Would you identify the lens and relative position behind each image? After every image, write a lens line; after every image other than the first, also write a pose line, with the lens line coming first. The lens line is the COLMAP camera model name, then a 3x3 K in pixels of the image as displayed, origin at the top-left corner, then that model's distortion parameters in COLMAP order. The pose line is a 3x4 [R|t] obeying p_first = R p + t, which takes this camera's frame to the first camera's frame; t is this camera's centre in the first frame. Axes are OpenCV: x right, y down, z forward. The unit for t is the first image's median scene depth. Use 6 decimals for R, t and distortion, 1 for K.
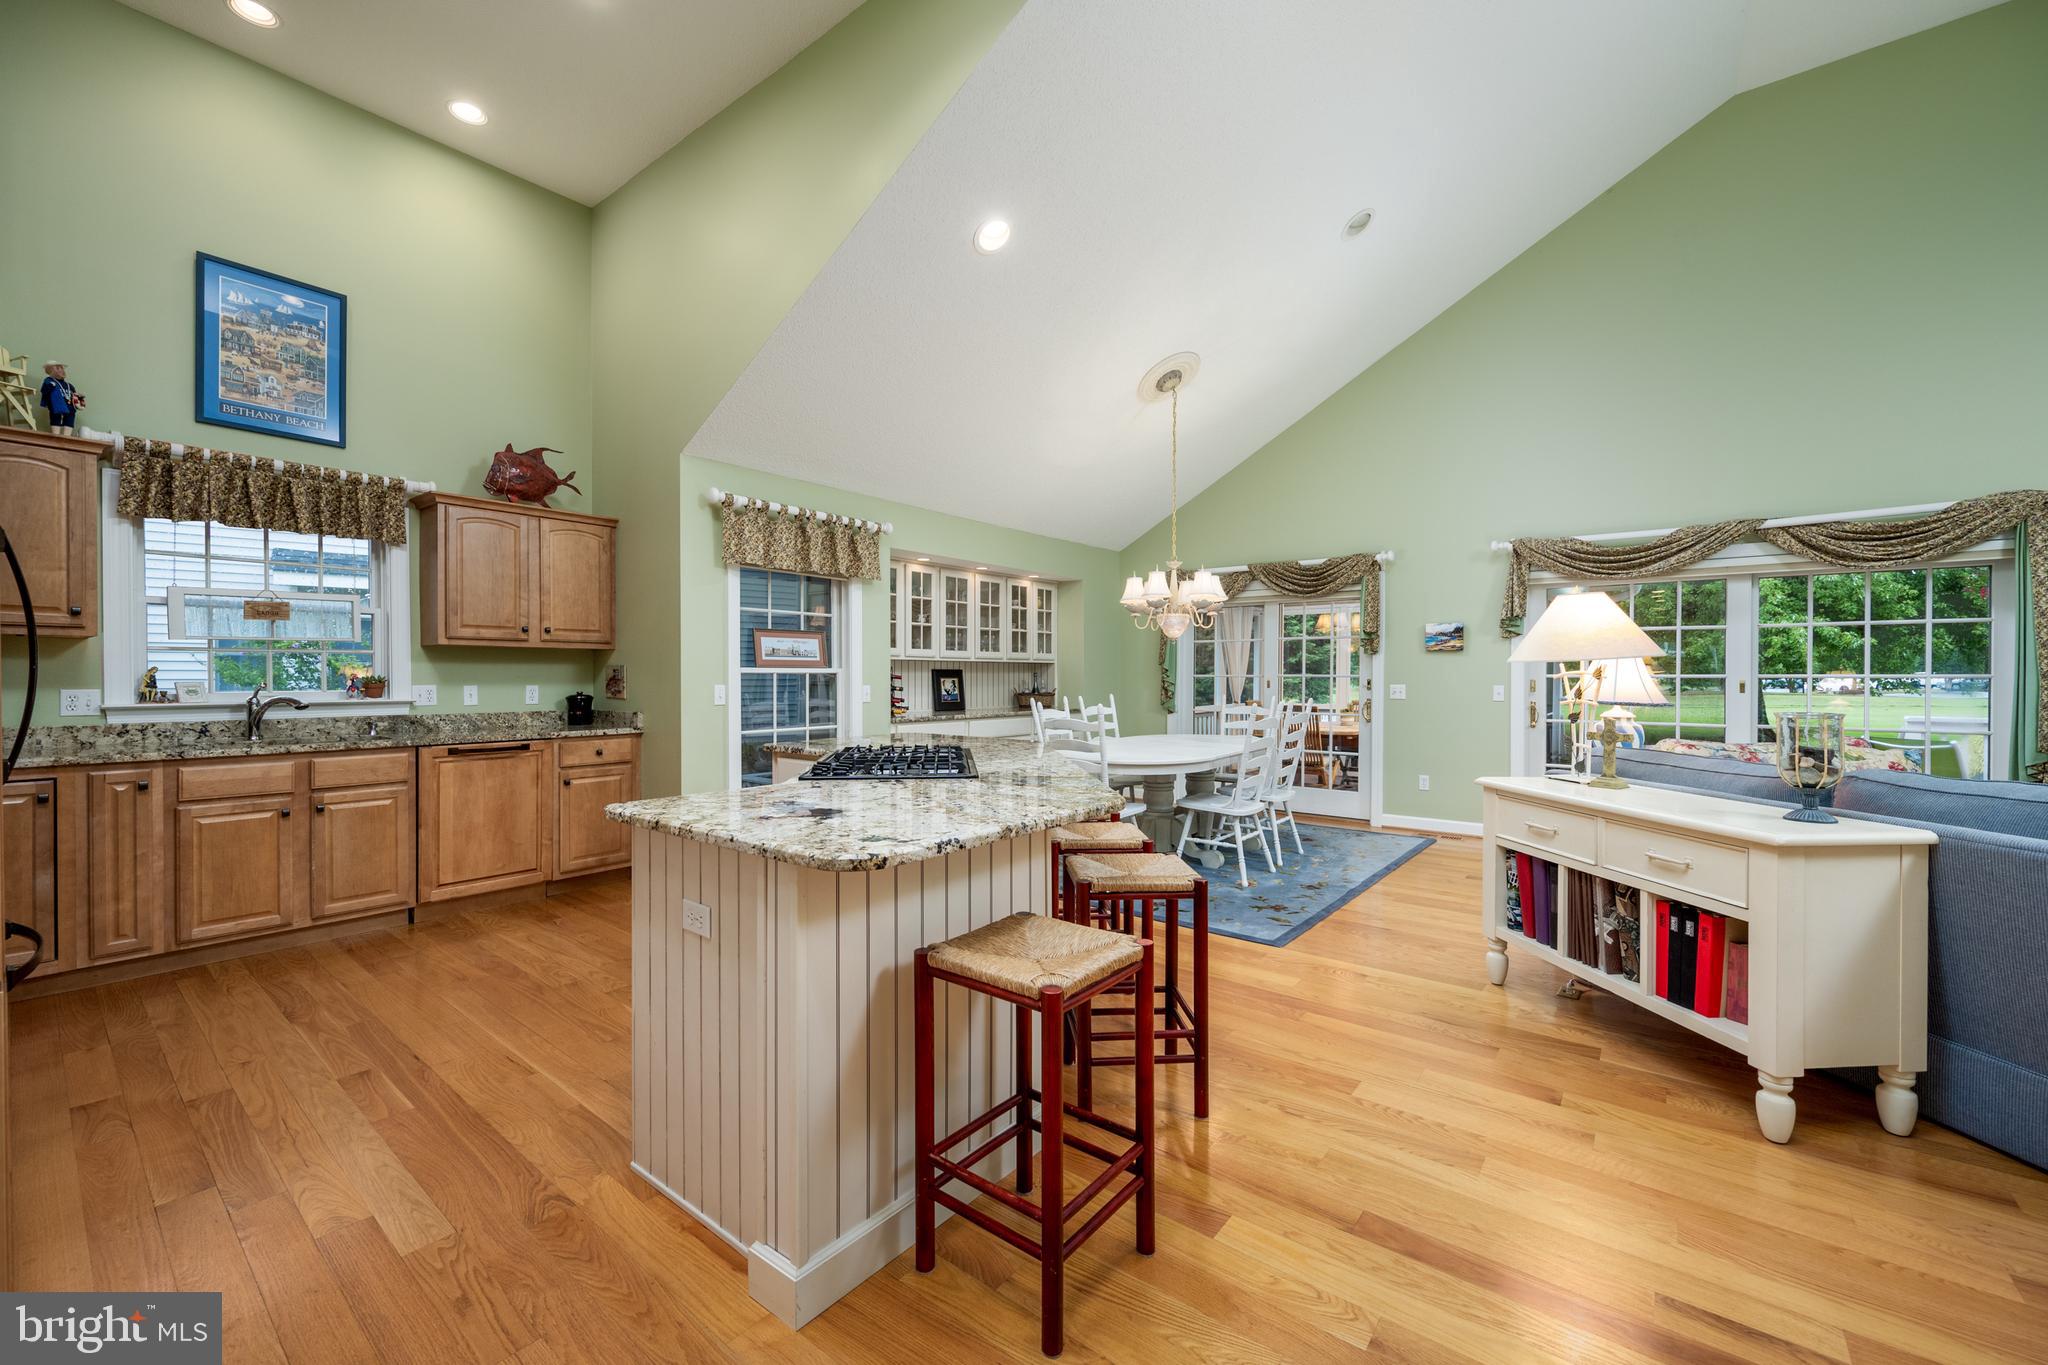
lens RADIAL K [[810.7, 0, 1036.9], [0, 810.7, 680.6], [0, 0, 1]] dist [-0.005268, -0.000086]
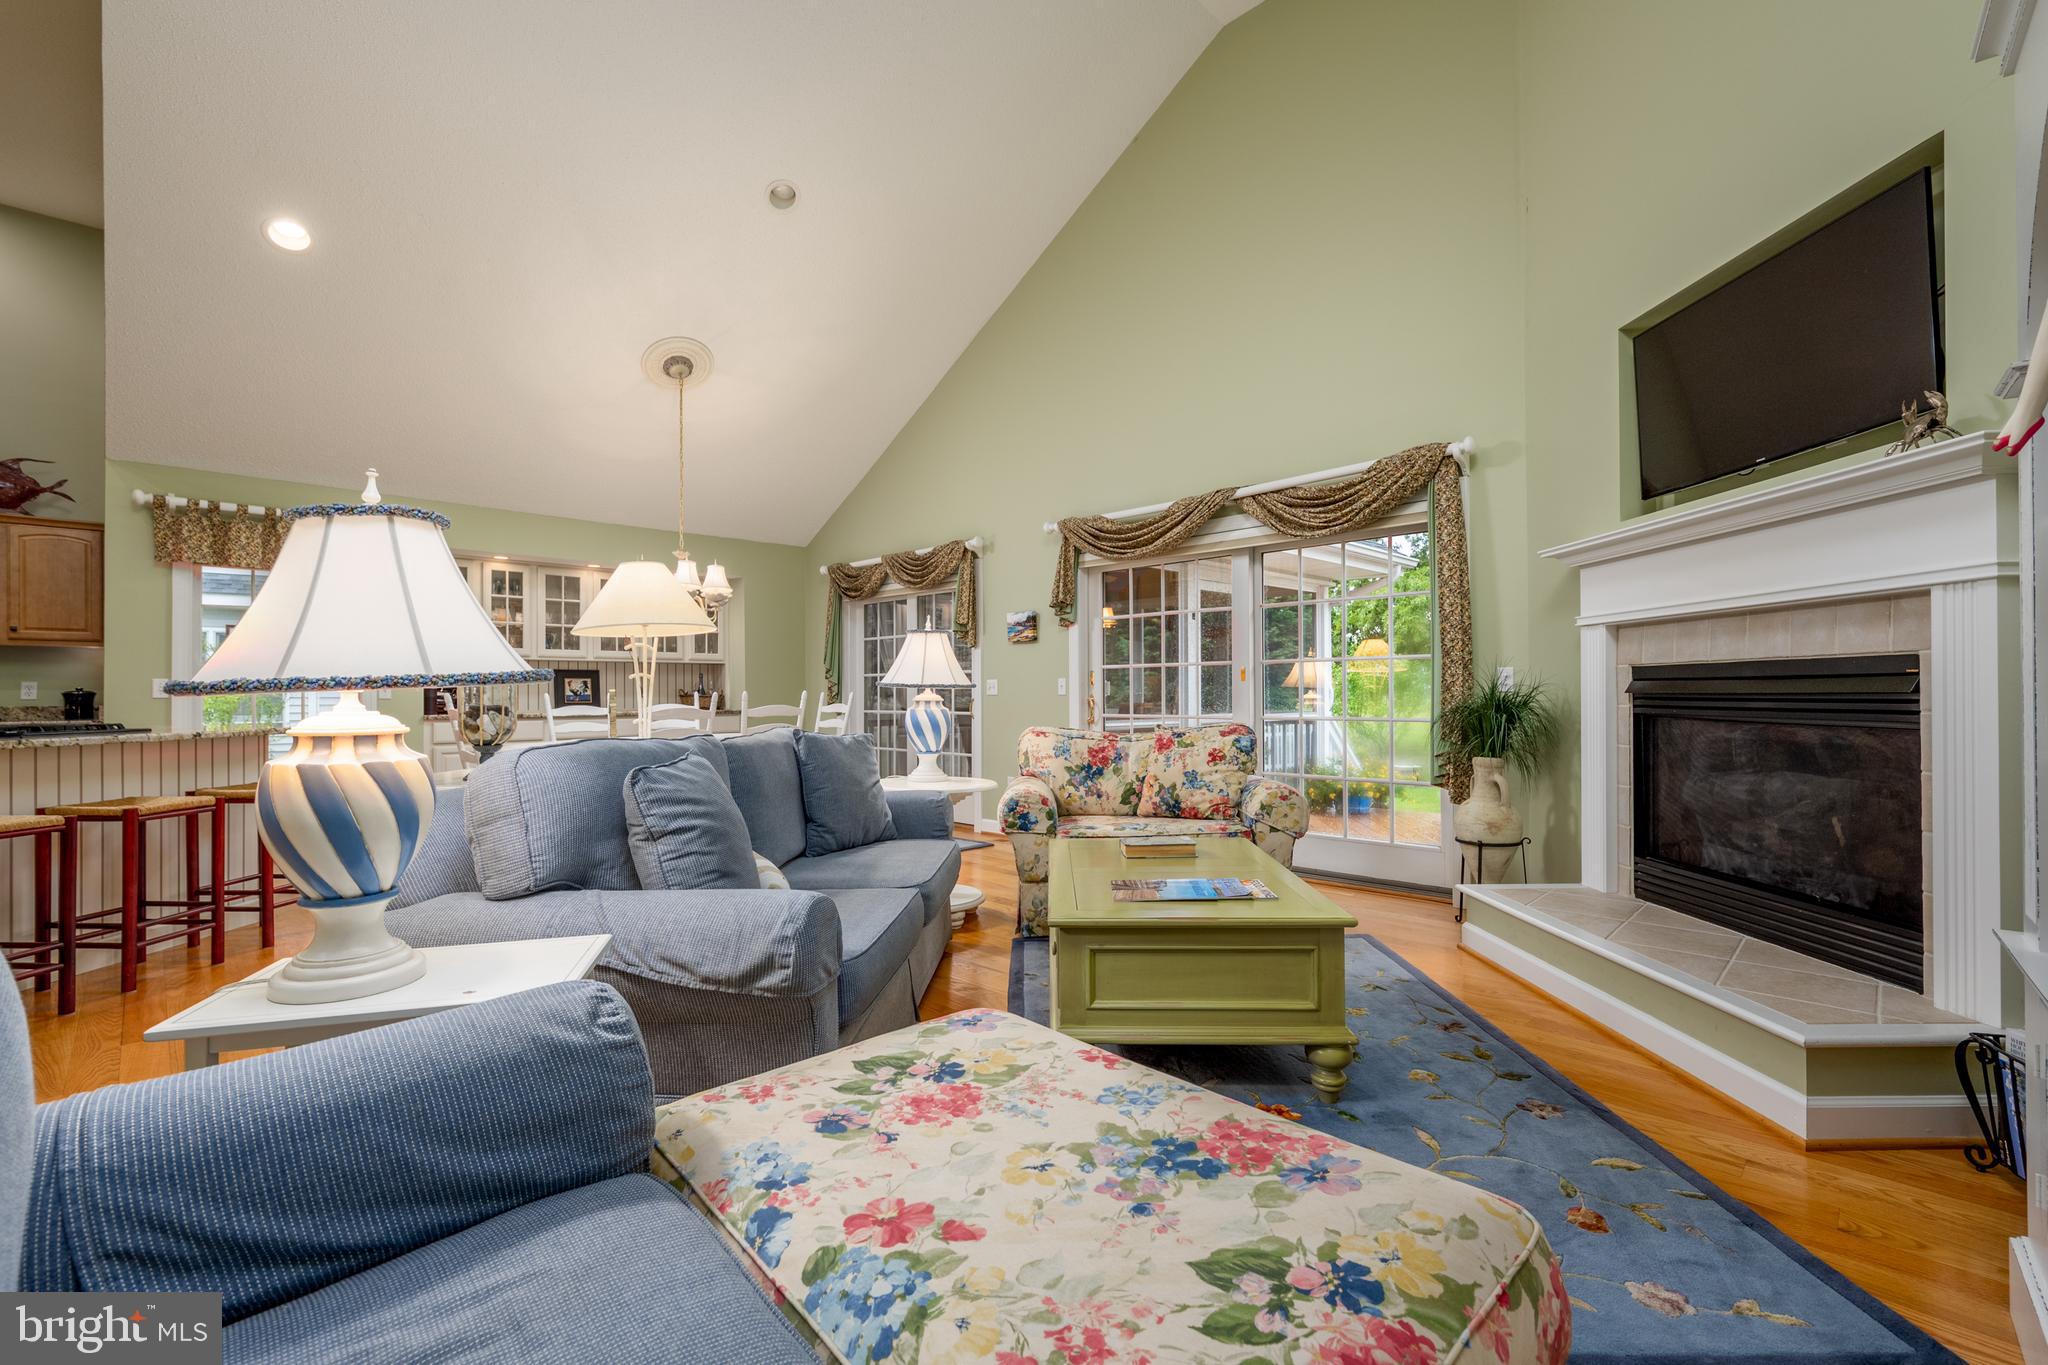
lens RADIAL K [[882.0, 0, 1023.4], [0, 882.0, 696.5], [0, 0, 1]] dist [-0.000556, 0.000025]
pose [[0.994419, -0.007571, -0.105235, 0.747663], [0.007293, 0.999969, -0.003025, 0.035590], [0.105254, 0.002241, 0.994443, -0.011815]]
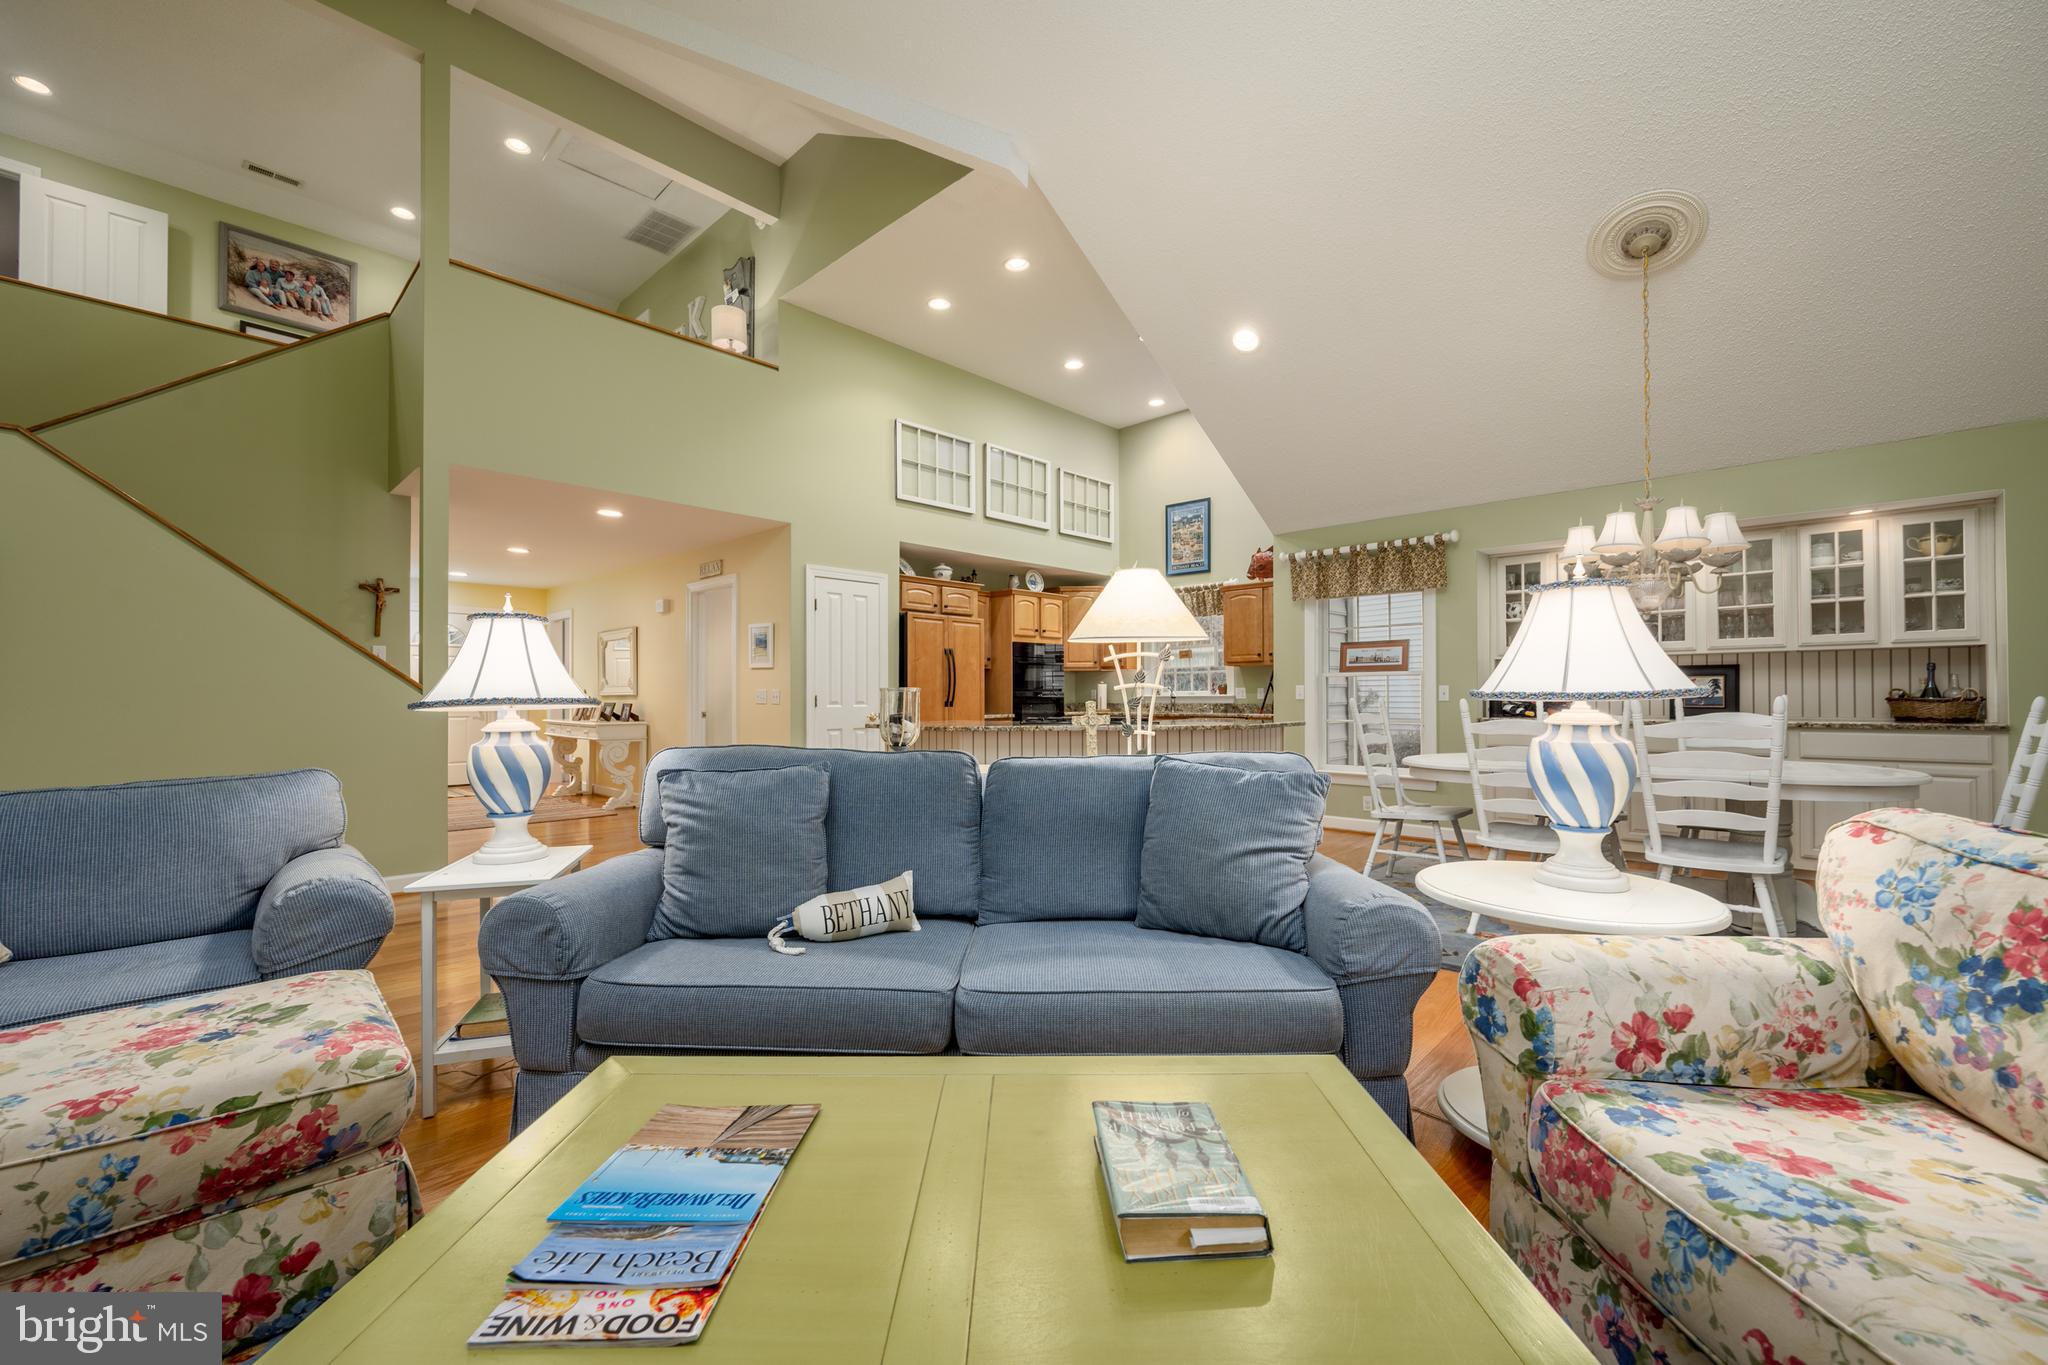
lens RADIAL K [[810.7, 0, 1036.9], [0, 810.7, 680.6], [0, 0, 1]] dist [-0.005268, -0.000086]
pose [[-0.083305, -0.021651, -0.996289, 0.971469], [-0.000731, 0.999765, -0.021666, 0.024951], [0.996524, -0.001077, -0.083301, 0.587931]]
